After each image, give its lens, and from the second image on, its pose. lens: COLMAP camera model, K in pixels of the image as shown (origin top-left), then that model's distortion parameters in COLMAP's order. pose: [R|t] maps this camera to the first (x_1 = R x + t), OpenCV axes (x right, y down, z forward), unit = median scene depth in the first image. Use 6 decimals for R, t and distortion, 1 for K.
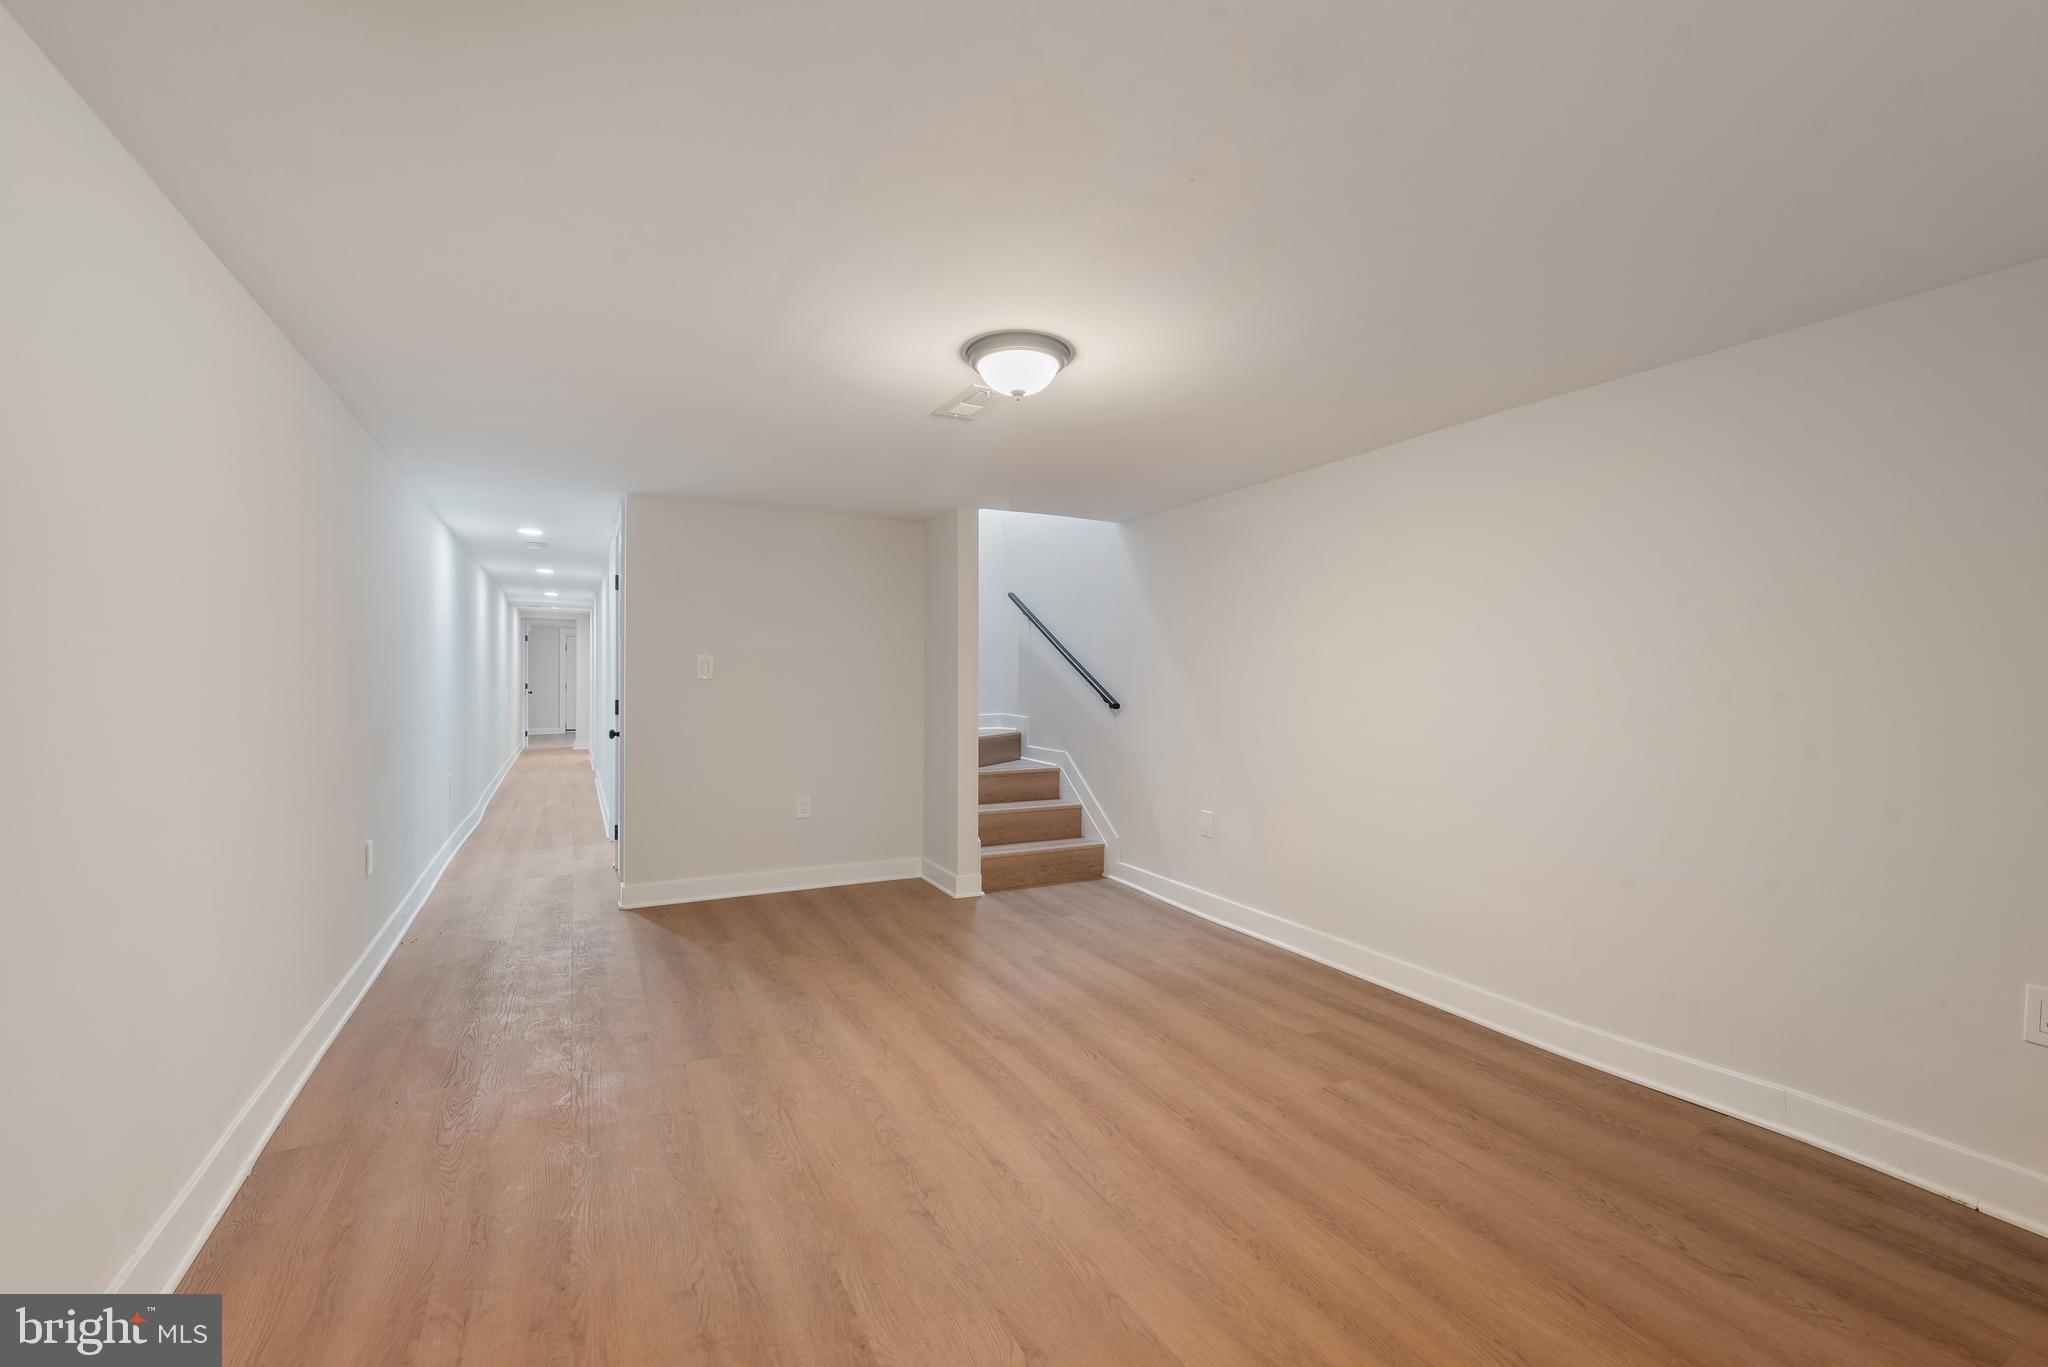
lens RADIAL K [[837.9, 0, 1011.0], [0, 837.9, 679.4], [0, 0, 1]] dist [0.015707, -0.003736]
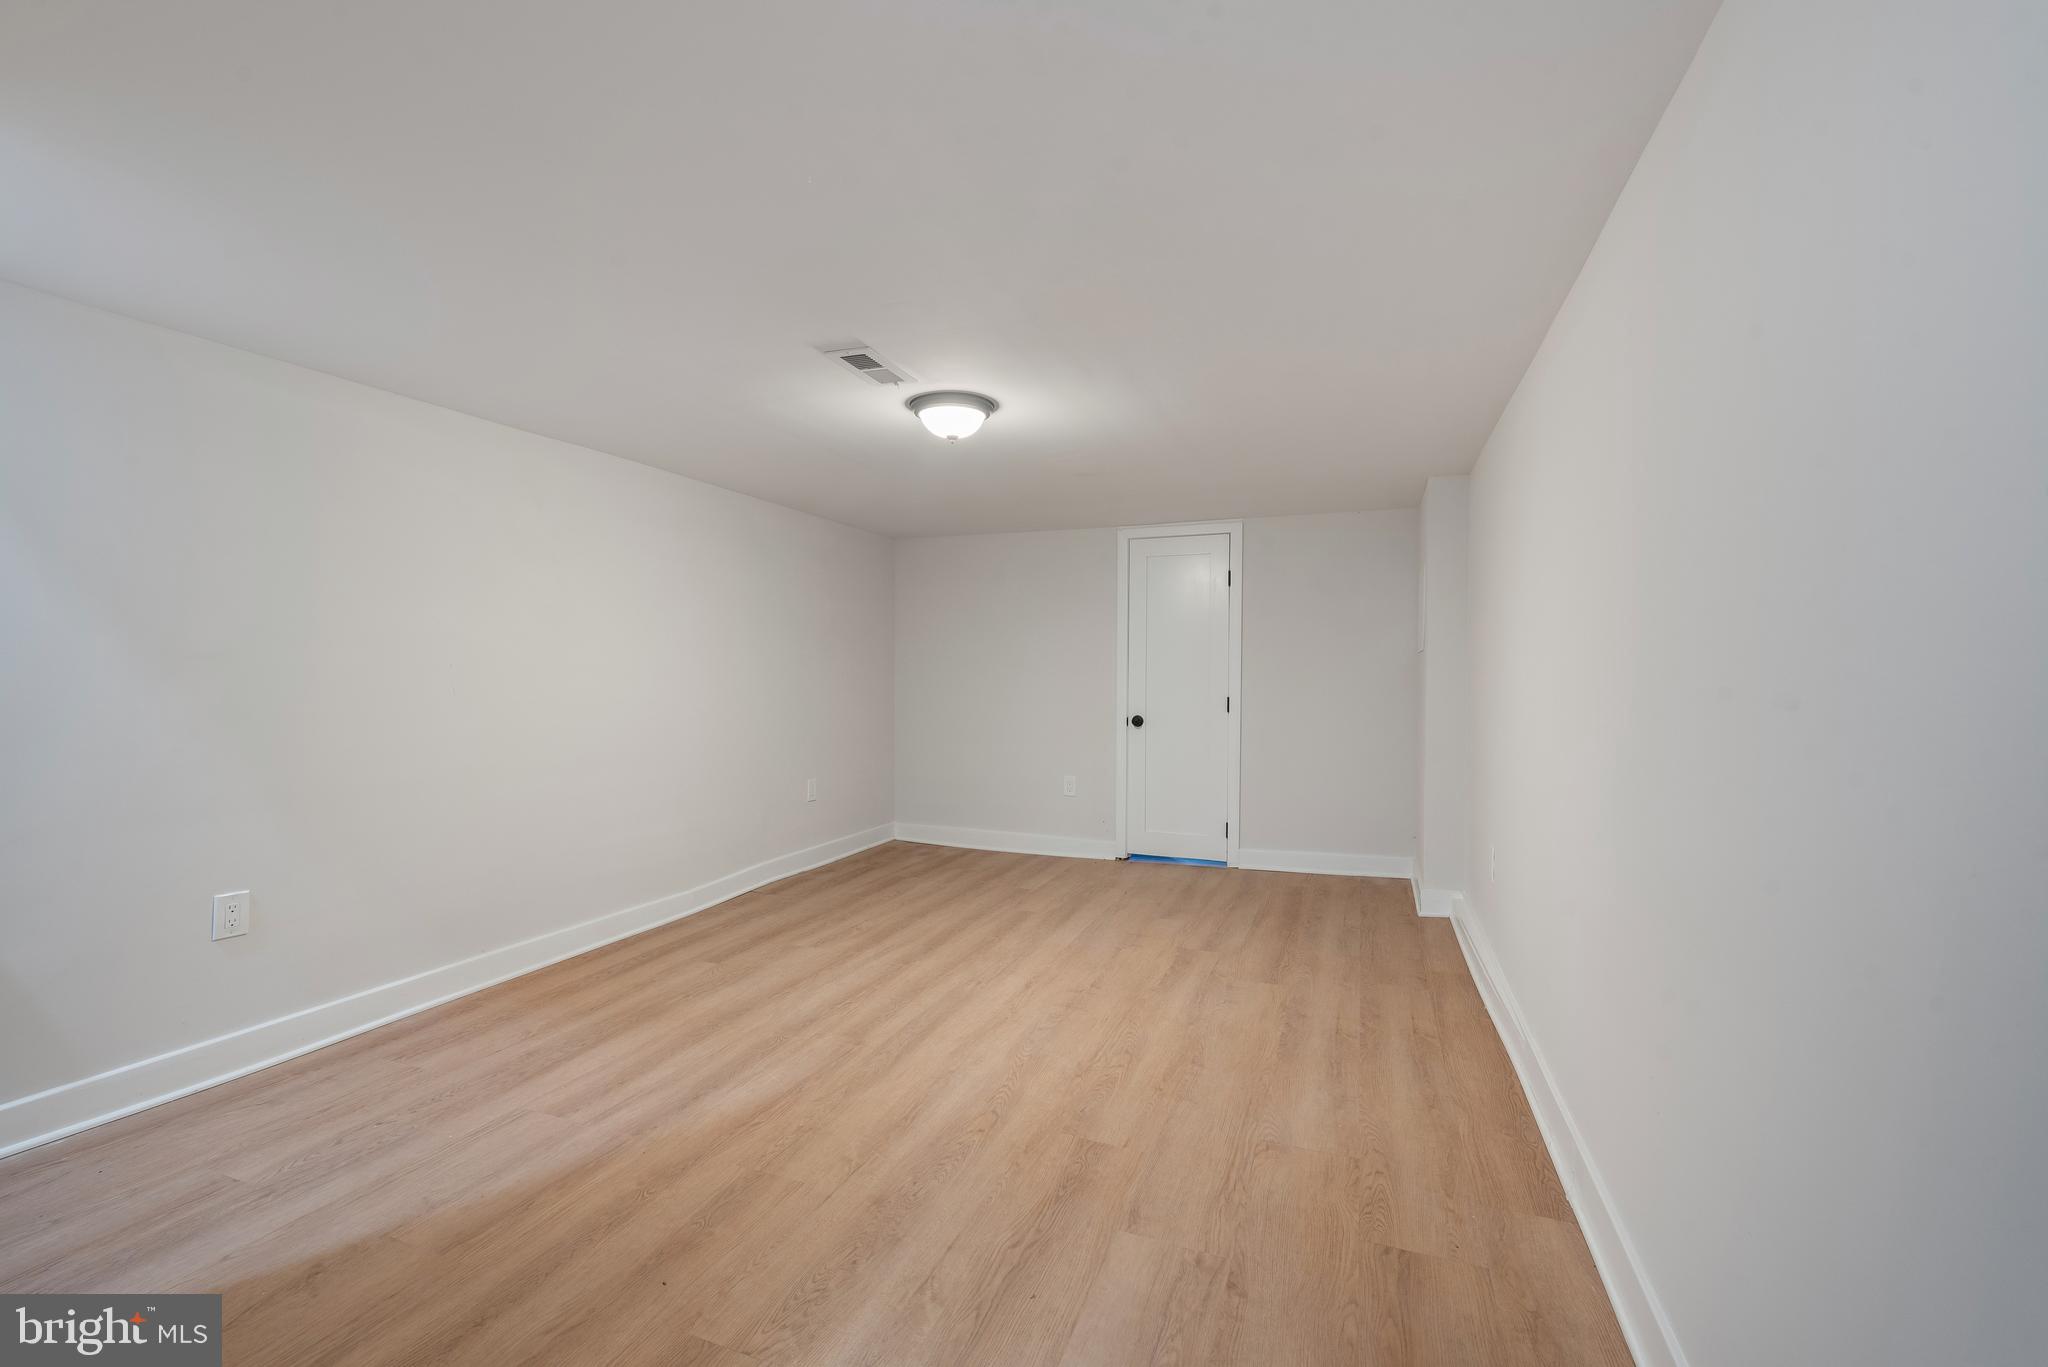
lens RADIAL K [[837.9, 0, 1015.0], [0, 837.9, 680.4], [0, 0, 1]] dist [0.015707, -0.003736]
pose [[-0.642745, -0.014082, 0.765951, -0.923276], [-0.006284, 0.999894, 0.013109, -0.004444], [-0.766054, 0.003613, -0.642766, 1.579556]]
